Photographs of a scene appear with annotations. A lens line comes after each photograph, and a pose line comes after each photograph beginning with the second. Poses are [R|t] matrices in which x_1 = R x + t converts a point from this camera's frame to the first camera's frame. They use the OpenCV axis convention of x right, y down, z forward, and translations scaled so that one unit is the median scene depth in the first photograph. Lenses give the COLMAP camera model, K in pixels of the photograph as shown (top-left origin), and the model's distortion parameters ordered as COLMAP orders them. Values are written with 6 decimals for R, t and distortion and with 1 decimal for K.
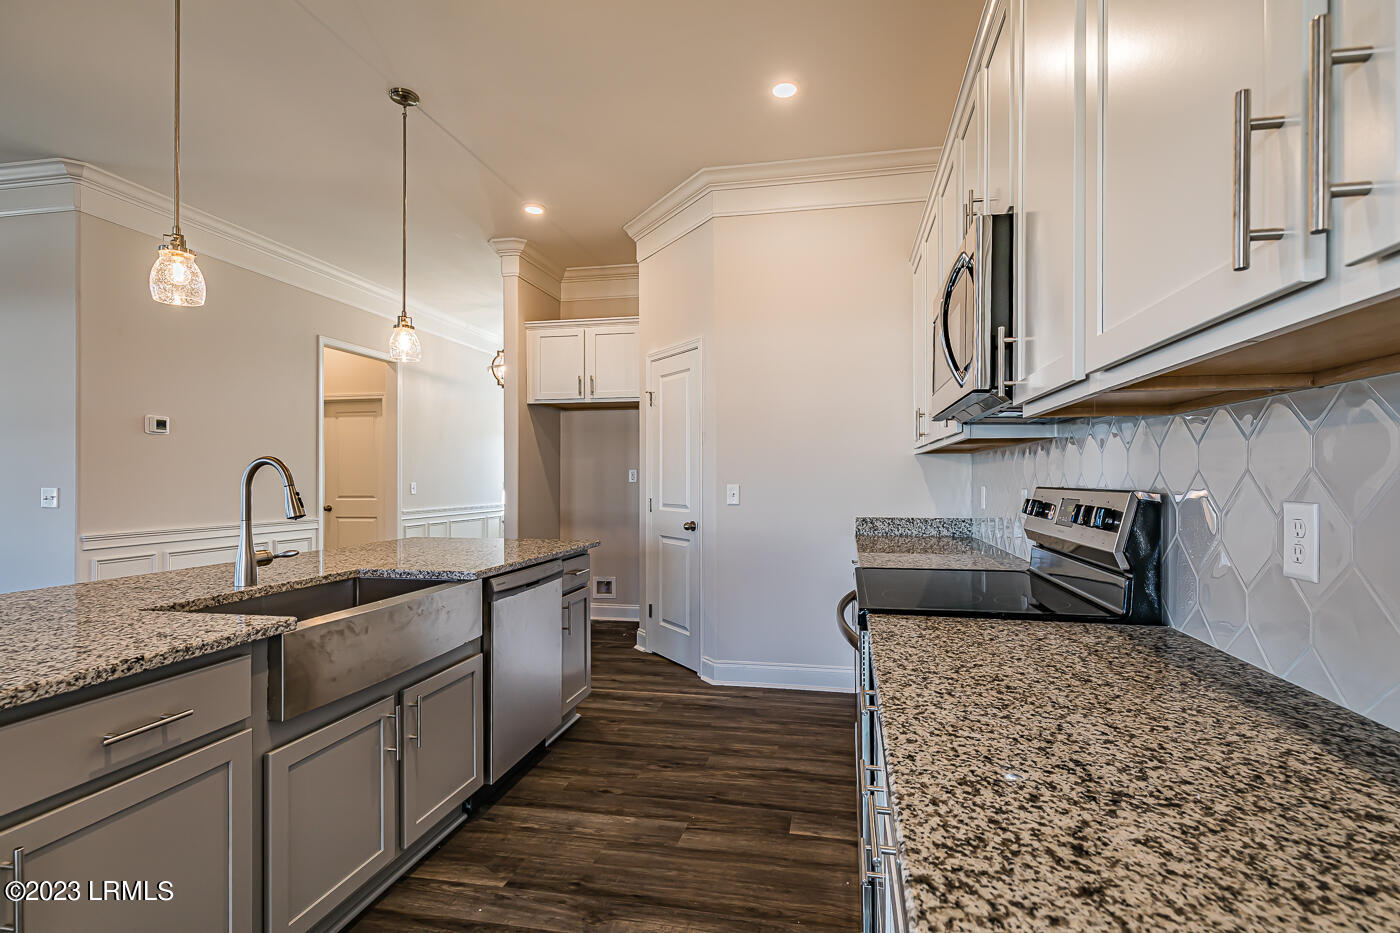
lens RADIAL K [[650.0, 0, 728.6], [0, 650.0, 470.3], [0, 0, 1]] dist [0.009983, 0.000114]
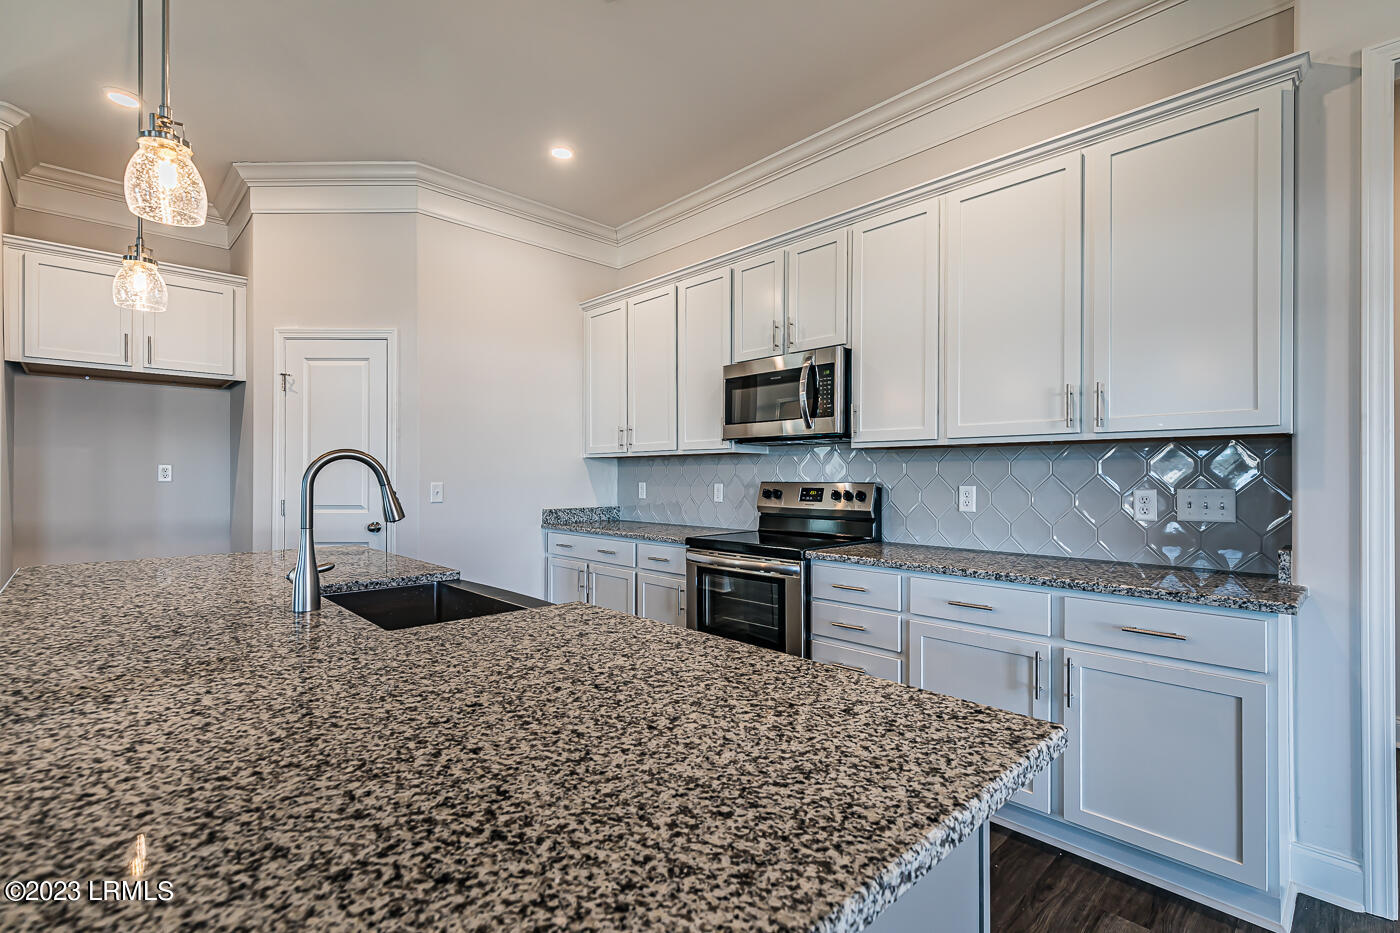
lens RADIAL K [[631.8, 0, 716.6], [0, 631.8, 475.5], [0, 0, 1]] dist [0.000912, -0.000047]
pose [[0.580583, 0.005812, 0.814180, -0.574127], [-0.010340, 0.999947, 0.000236, 0.006823], [-0.814135, -0.008556, 0.580612, 0.070641]]
